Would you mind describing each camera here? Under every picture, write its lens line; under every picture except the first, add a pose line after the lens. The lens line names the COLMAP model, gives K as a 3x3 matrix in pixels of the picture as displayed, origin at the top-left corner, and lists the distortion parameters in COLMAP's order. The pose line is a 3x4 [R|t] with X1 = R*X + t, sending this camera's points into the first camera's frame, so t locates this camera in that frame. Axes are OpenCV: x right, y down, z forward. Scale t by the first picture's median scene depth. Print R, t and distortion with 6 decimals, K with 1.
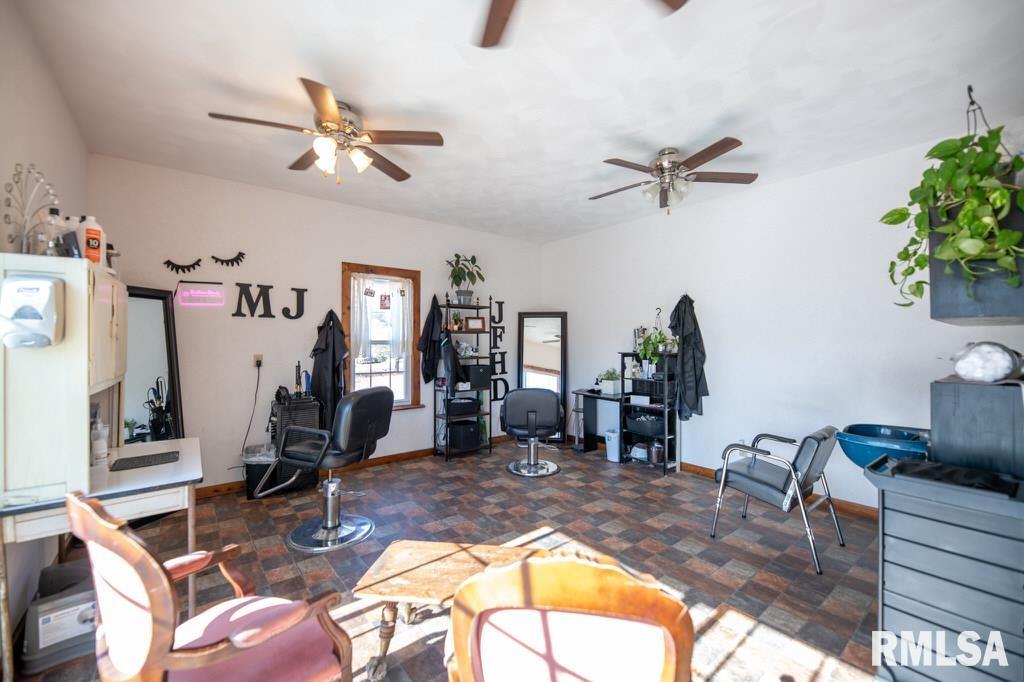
lens RADIAL K [[436.0, 0, 512.0], [0, 436.0, 341.0], [0, 0, 1]] dist [-0.000862, -0.000188]
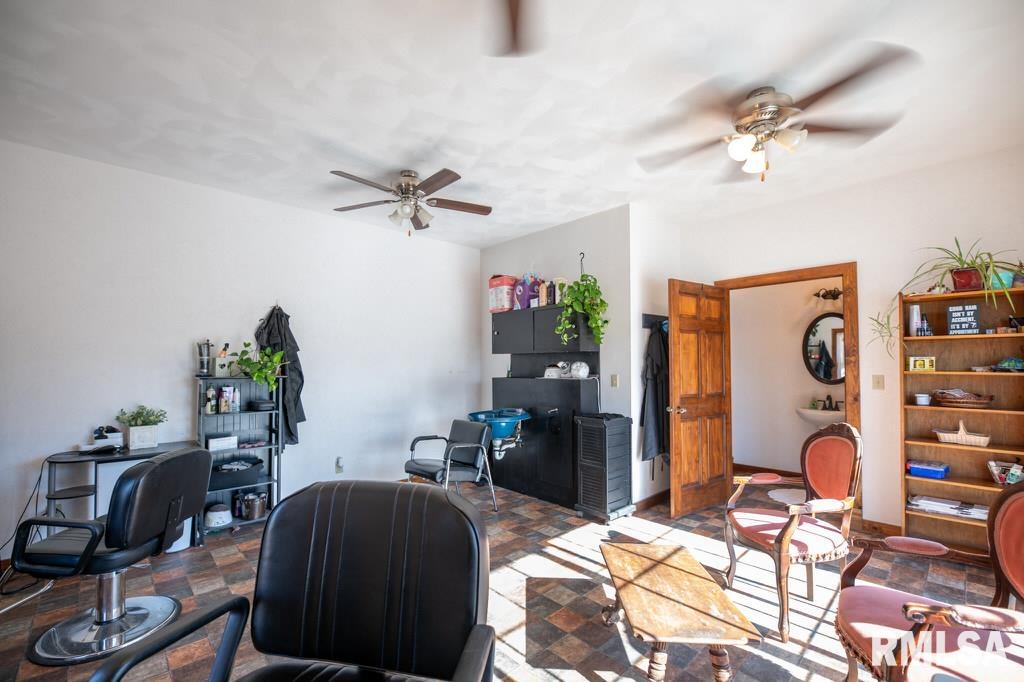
lens RADIAL K [[418.1, 0, 522.5], [0, 418.1, 355.9], [0, 0, 1]] dist [-0.001038, -0.000671]
pose [[-0.083237, 0.023596, 0.996250, -0.462403], [0.008067, 0.999703, -0.023003, 0.013750], [-0.996497, 0.006122, -0.083402, 0.614704]]
